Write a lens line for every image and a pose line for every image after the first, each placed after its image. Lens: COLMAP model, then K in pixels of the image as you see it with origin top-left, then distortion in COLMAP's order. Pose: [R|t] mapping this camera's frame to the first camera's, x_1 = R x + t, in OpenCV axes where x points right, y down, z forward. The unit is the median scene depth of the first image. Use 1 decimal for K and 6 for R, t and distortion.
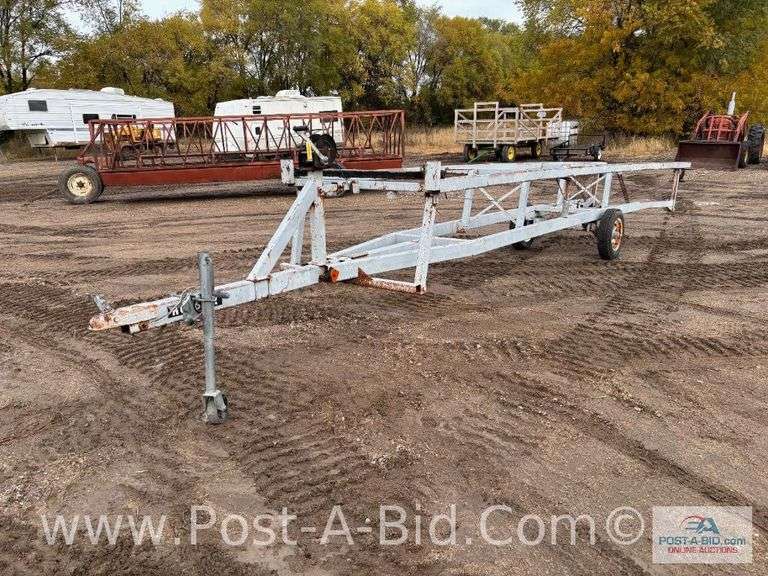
lens RADIAL K [[569.6, 0, 378.5], [0, 569.6, 283.9], [0, 0, 1]] dist [0.051316, -0.055168]
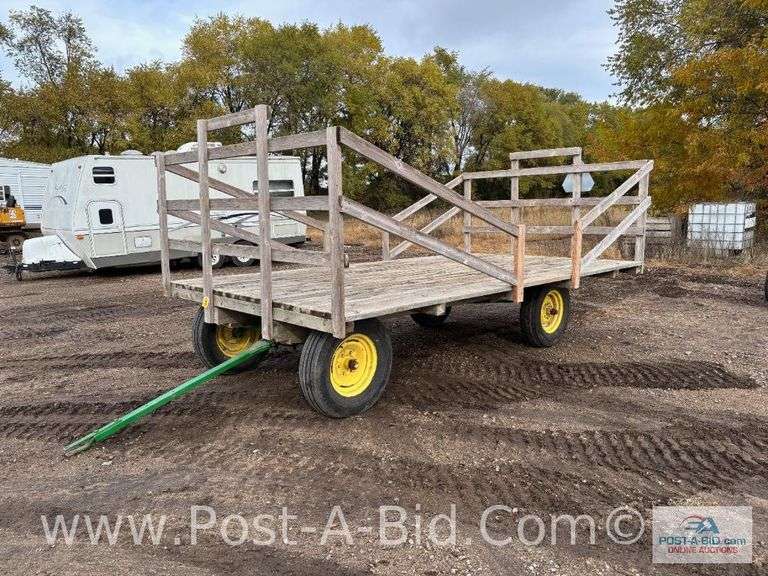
lens RADIAL K [[565.2, 0, 394.5], [0, 565.2, 286.6], [0, 0, 1]] dist [0.051817, -0.050577]
pose [[0.997985, 0.018803, -0.060603, 0.040085], [-0.026073, 0.992249, -0.121499, -0.090930], [0.057849, 0.122834, 0.990740, 0.317012]]
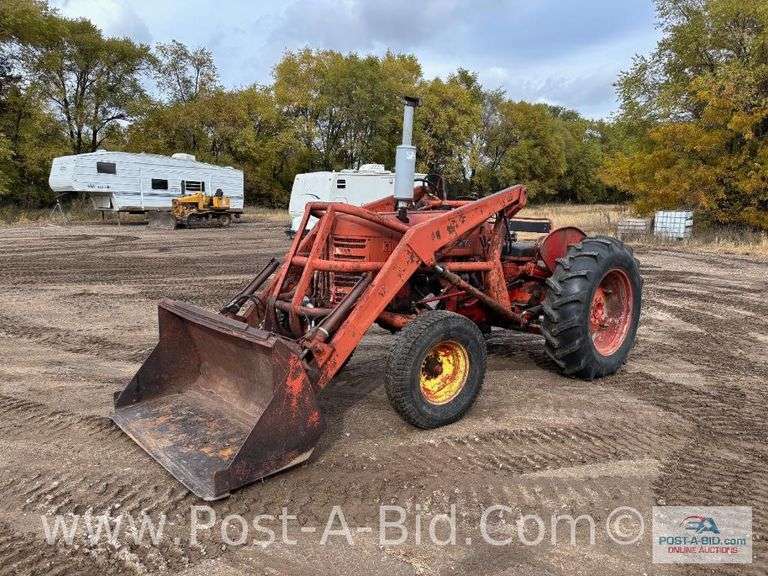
lens RADIAL K [[565.2, 0, 394.5], [0, 565.2, 286.6], [0, 0, 1]] dist [0.051817, -0.050577]
pose [[0.997799, 0.054521, -0.037745, -0.050038], [-0.058602, 0.991382, -0.117163, -0.023167], [0.031032, 0.119117, 0.992395, 0.073295]]
